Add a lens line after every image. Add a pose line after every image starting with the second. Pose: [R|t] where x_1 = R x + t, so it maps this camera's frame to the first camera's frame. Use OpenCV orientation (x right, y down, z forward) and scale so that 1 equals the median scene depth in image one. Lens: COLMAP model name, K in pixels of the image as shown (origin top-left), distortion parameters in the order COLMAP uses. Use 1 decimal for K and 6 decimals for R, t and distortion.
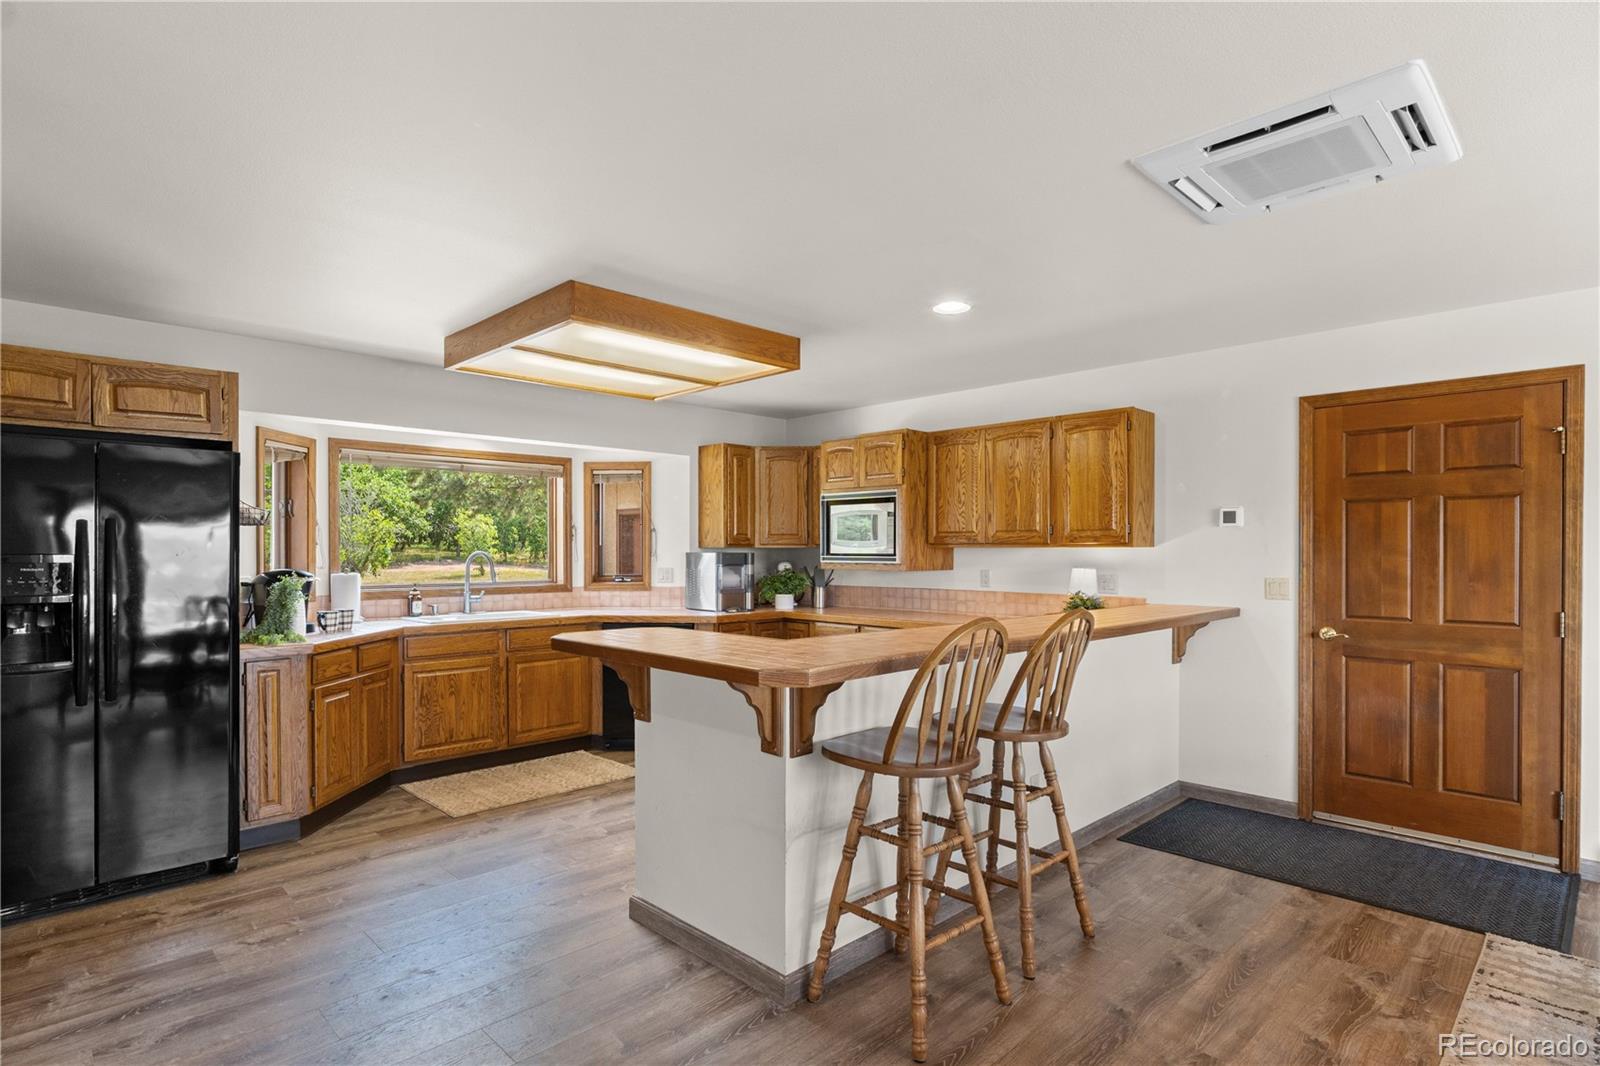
lens RADIAL K [[836.1, 0, 805.5], [0, 836.1, 551.3], [0, 0, 1]] dist [-0.001901, -0.000693]
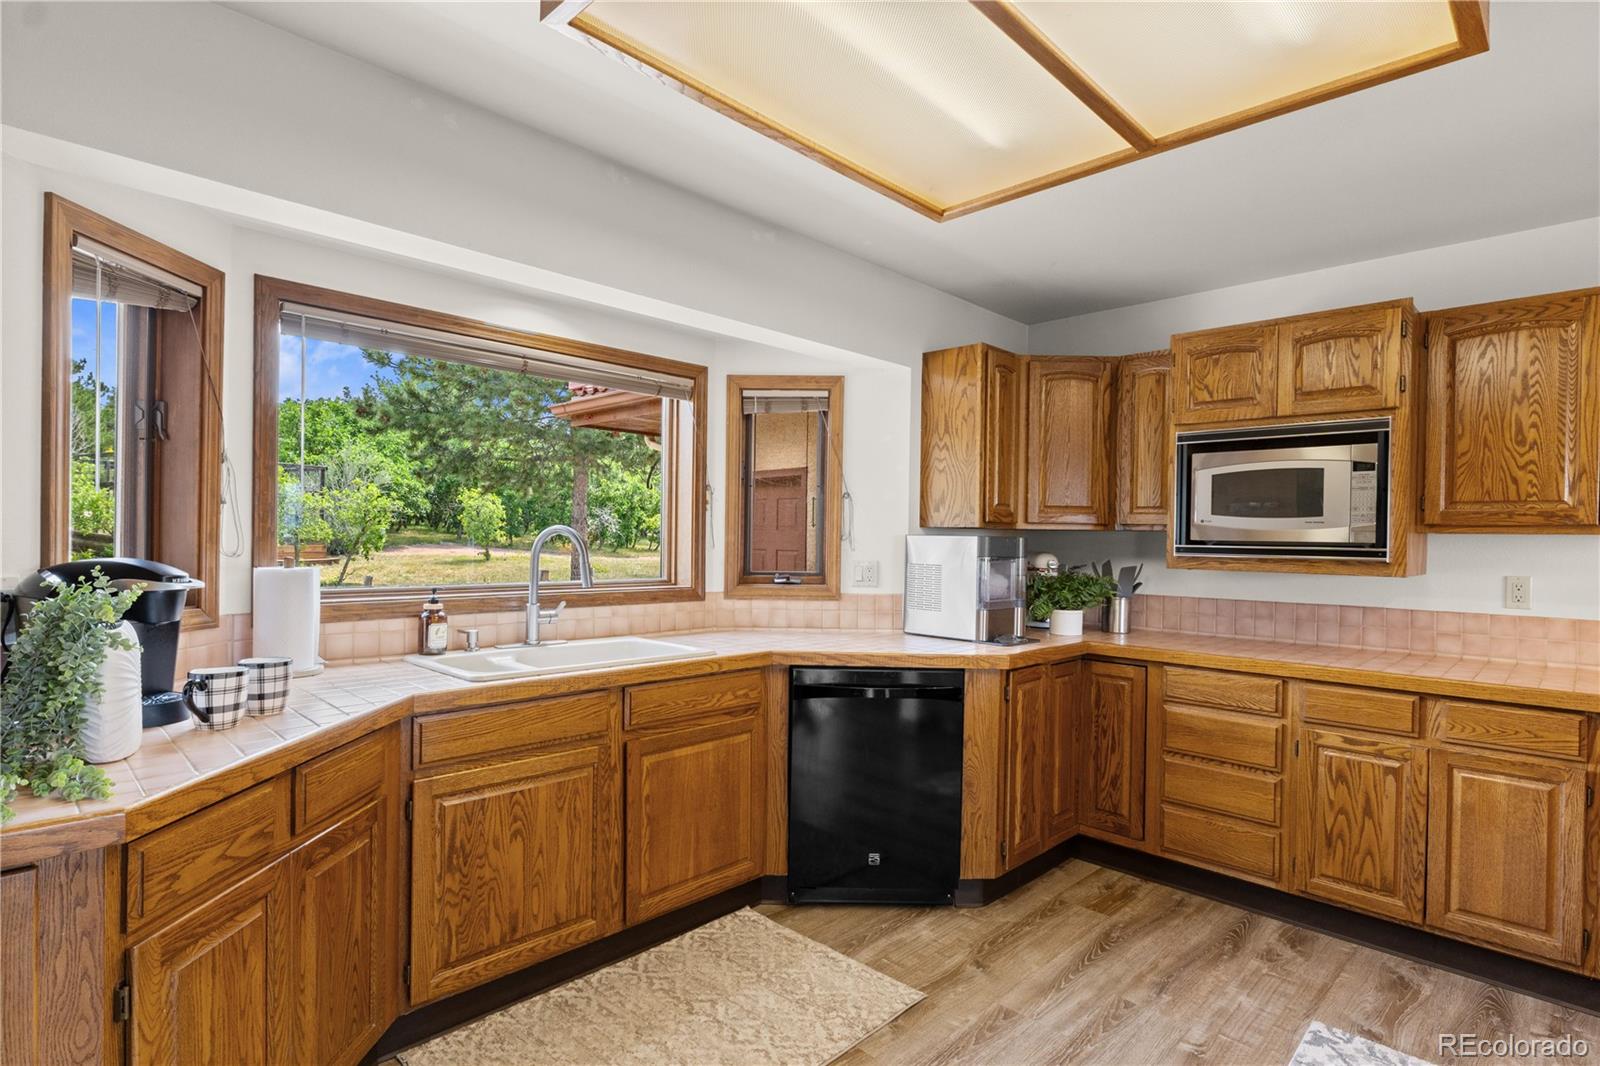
lens RADIAL K [[807.5, 0, 801.1], [0, 807.5, 540.7], [0, 0, 1]] dist [-0.000011, -0.000250]
pose [[0.999781, 0.015255, 0.014360, -0.231862], [-0.015268, 0.999883, 0.000786, 0.006112], [-0.014347, -0.001005, 0.999897, 0.467364]]
